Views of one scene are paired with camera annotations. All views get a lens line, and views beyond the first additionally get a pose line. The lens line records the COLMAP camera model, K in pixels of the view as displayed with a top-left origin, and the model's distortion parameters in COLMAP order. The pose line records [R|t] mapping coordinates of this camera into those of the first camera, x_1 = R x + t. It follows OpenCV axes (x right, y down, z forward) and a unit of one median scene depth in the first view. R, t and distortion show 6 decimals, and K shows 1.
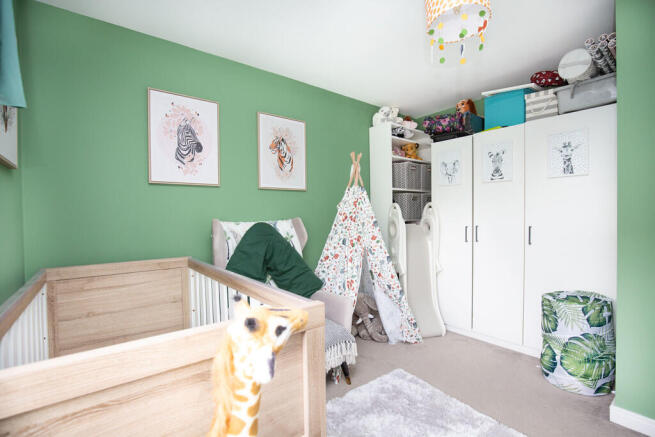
lens RADIAL K [[304.4, 0, 327.0], [0, 304.4, 216.0], [0, 0, 1]] dist [-0.000670, 0.000231]
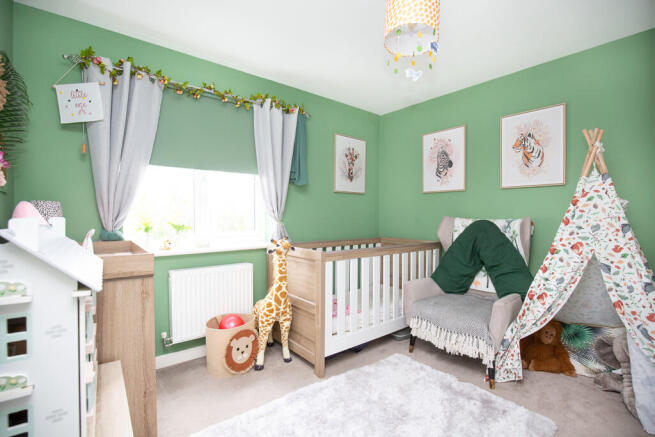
lens RADIAL K [[304.4, 0, 327.0], [0, 304.4, 217.1], [0, 0, 1]] dist [-0.000670, 0.000231]
pose [[0.022439, 0.016243, -0.999616, 0.813382], [-0.009832, 0.999823, 0.016025, -0.002275], [0.999700, 0.009468, 0.022594, 0.356599]]
